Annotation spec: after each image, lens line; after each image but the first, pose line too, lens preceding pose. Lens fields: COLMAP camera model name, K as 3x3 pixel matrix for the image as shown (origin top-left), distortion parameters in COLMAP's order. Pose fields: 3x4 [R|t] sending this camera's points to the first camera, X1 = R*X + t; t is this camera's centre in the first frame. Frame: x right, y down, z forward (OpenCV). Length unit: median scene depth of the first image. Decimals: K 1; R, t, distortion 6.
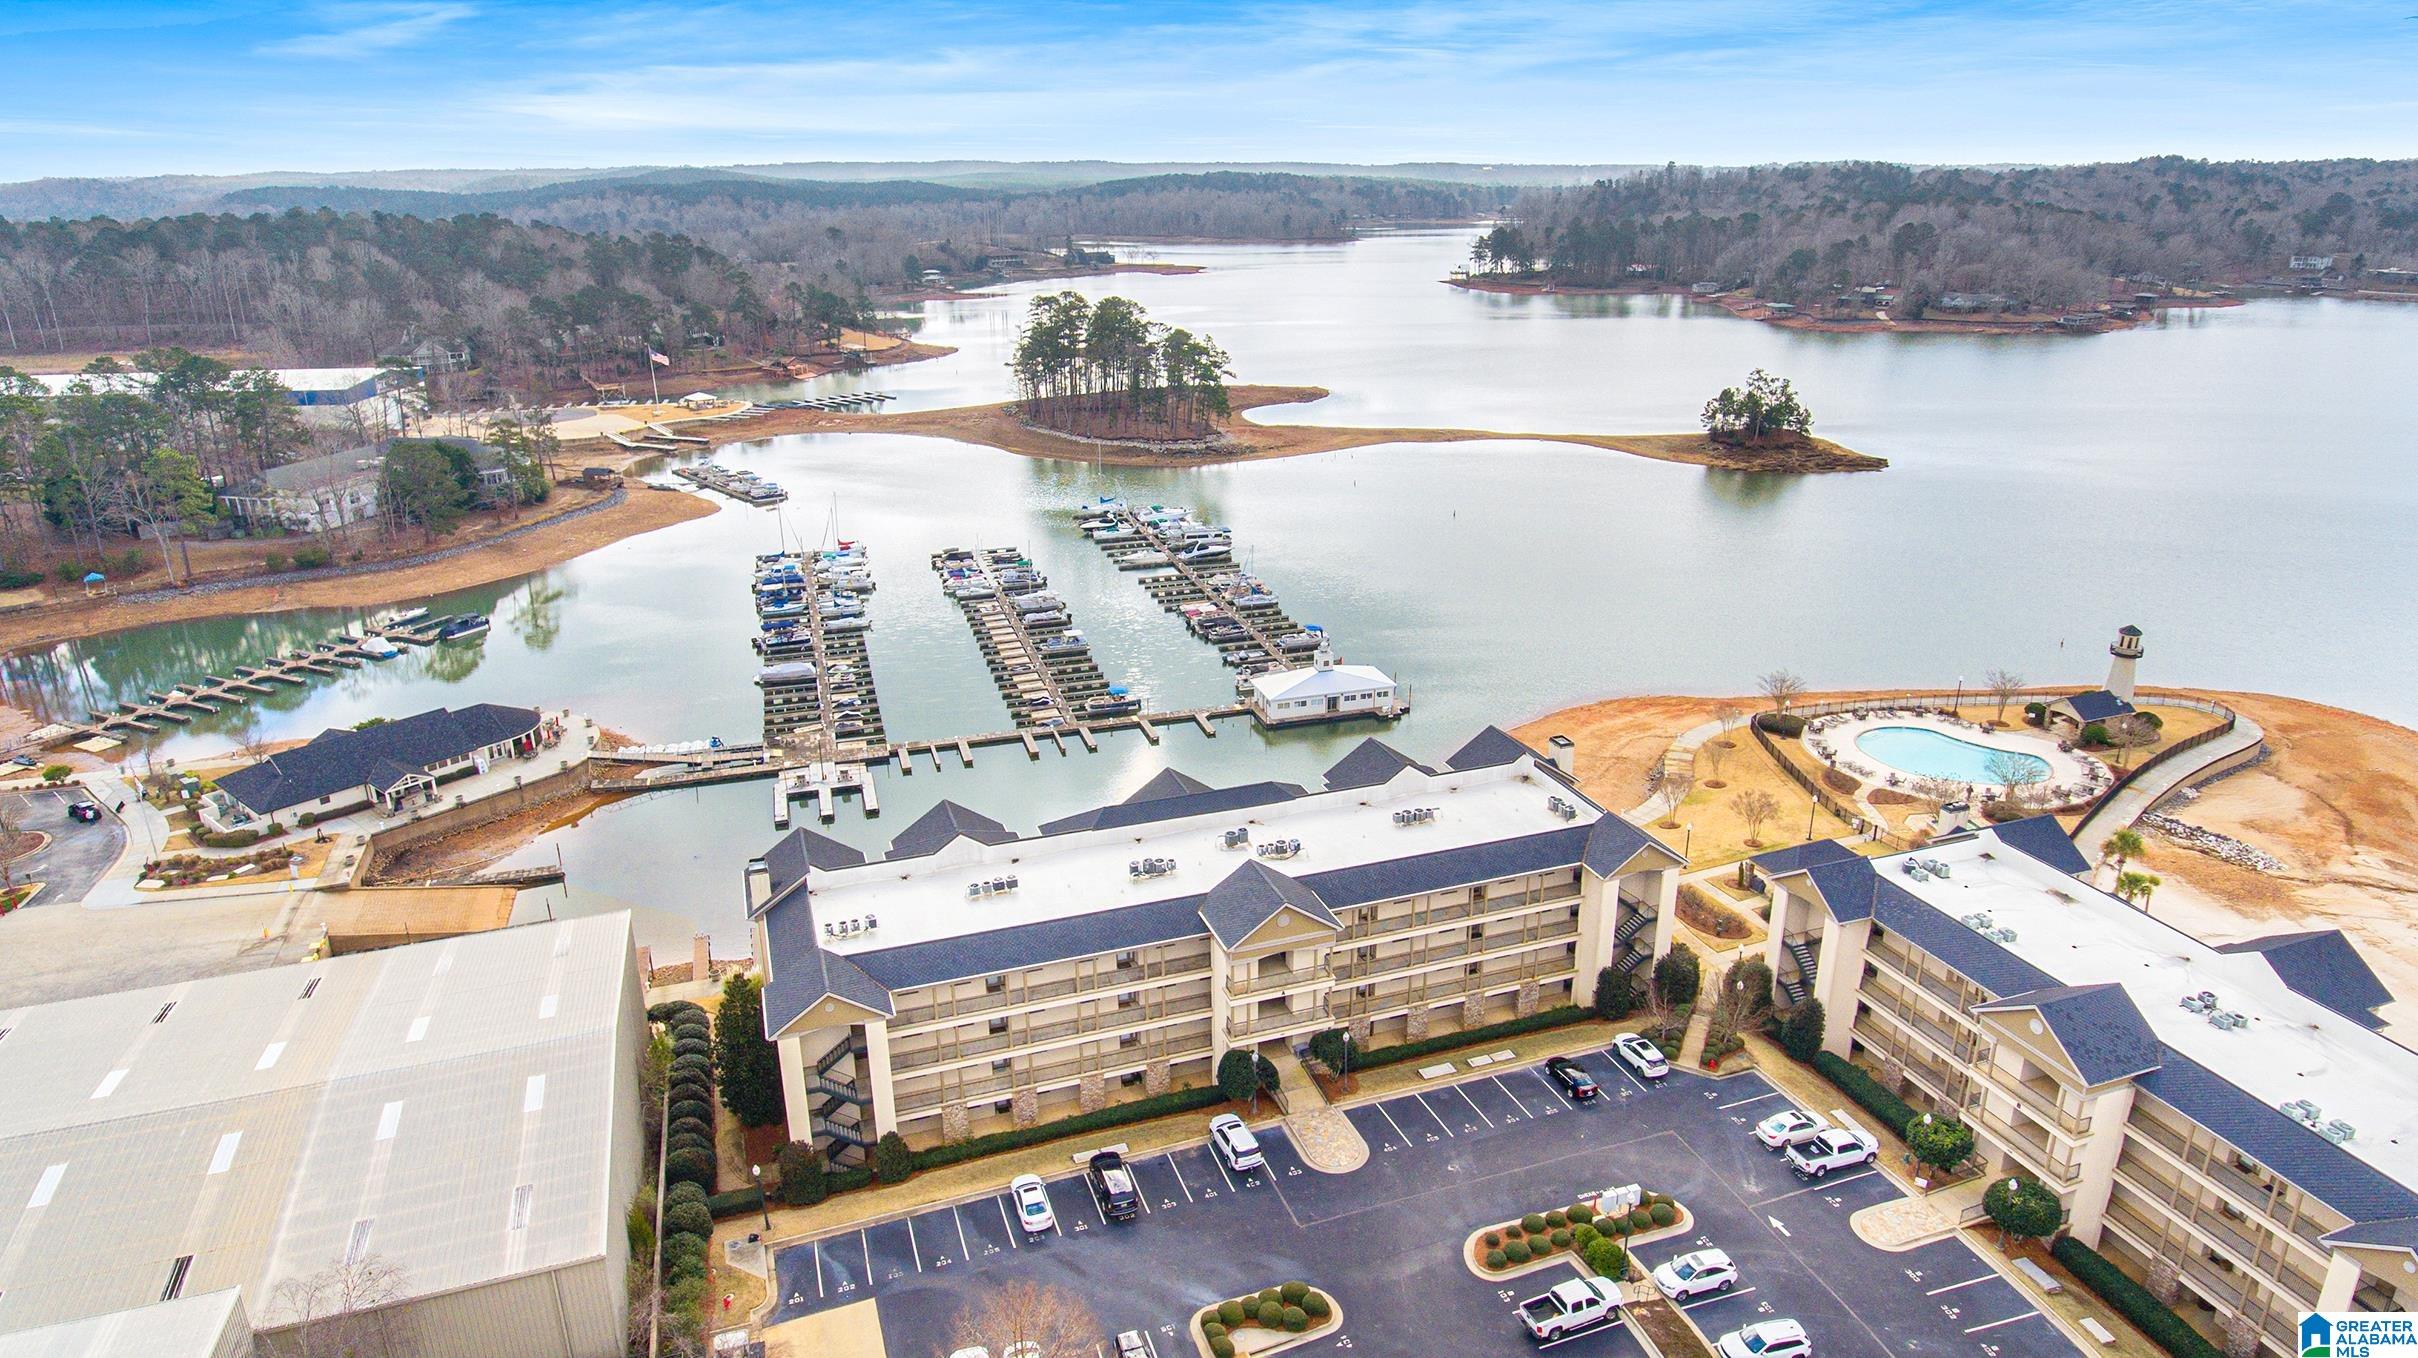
lens RADIAL K [[1438.2, 0, 1220.4], [0, 1438.2, 674.6], [0, 0, 1]] dist [-0.038095, 0.028629]
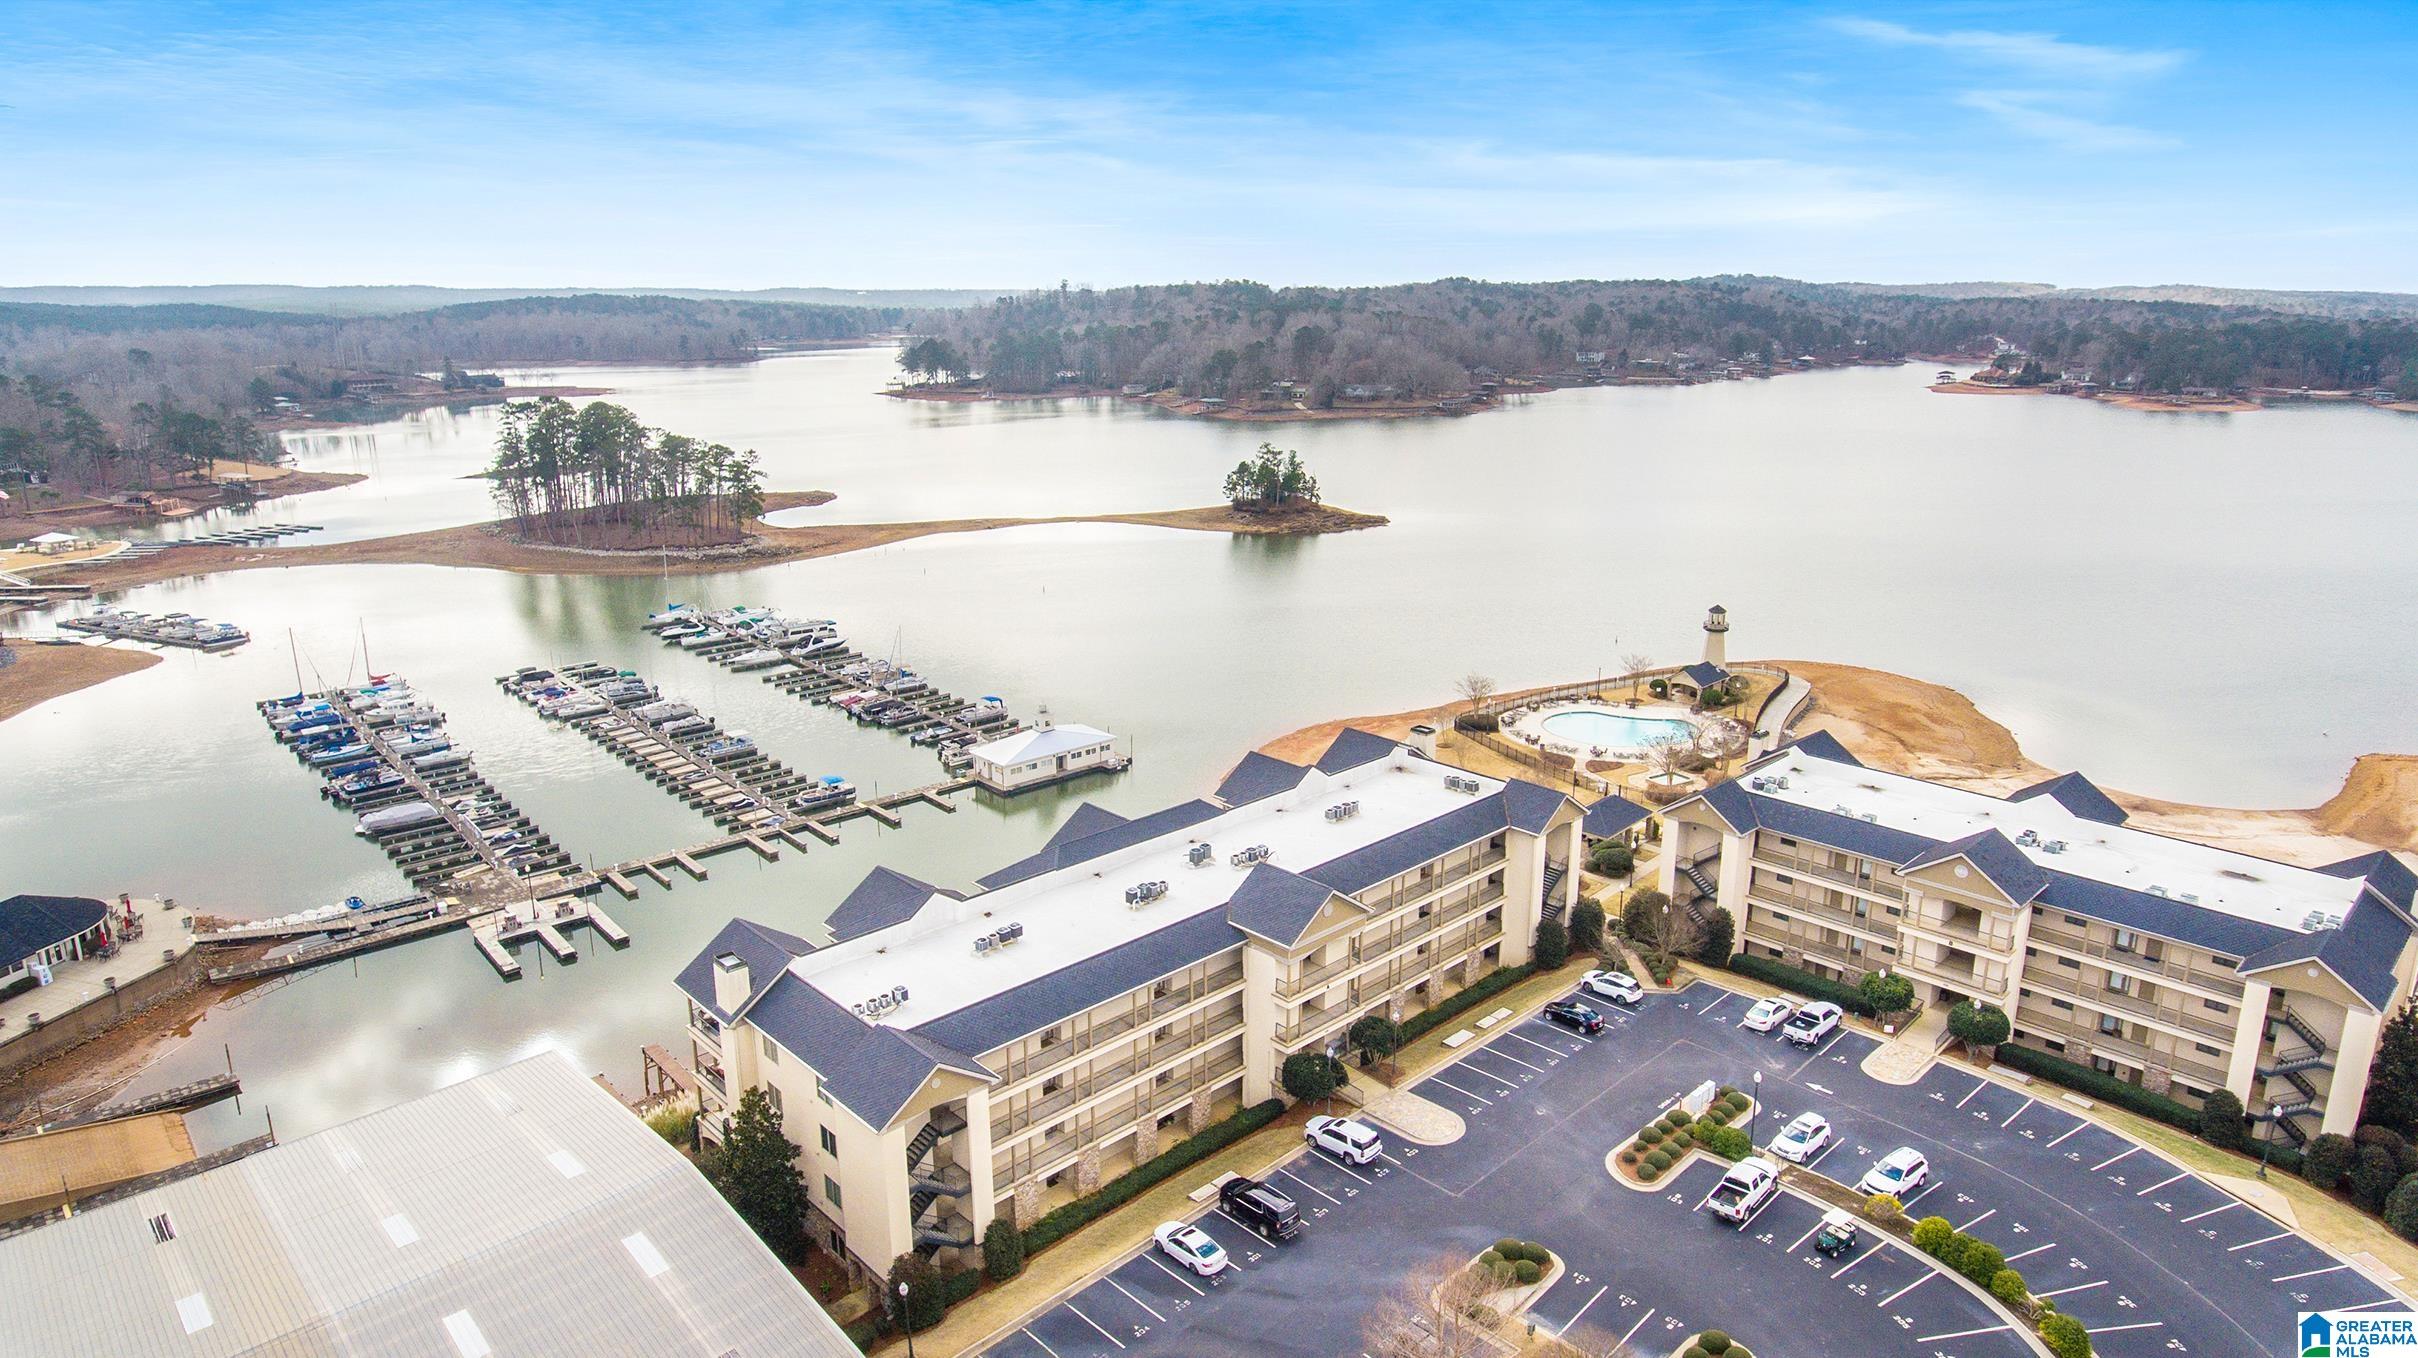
lens RADIAL K [[1438.2, 0, 1220.4], [0, 1438.2, 674.6], [0, 0, 1]] dist [-0.038095, 0.028629]
pose [[0.909856, -0.102948, 0.401949, -0.204169], [0.136013, 0.989206, -0.054524, 0.028012], [-0.391997, 0.104279, 0.914037, 0.056630]]
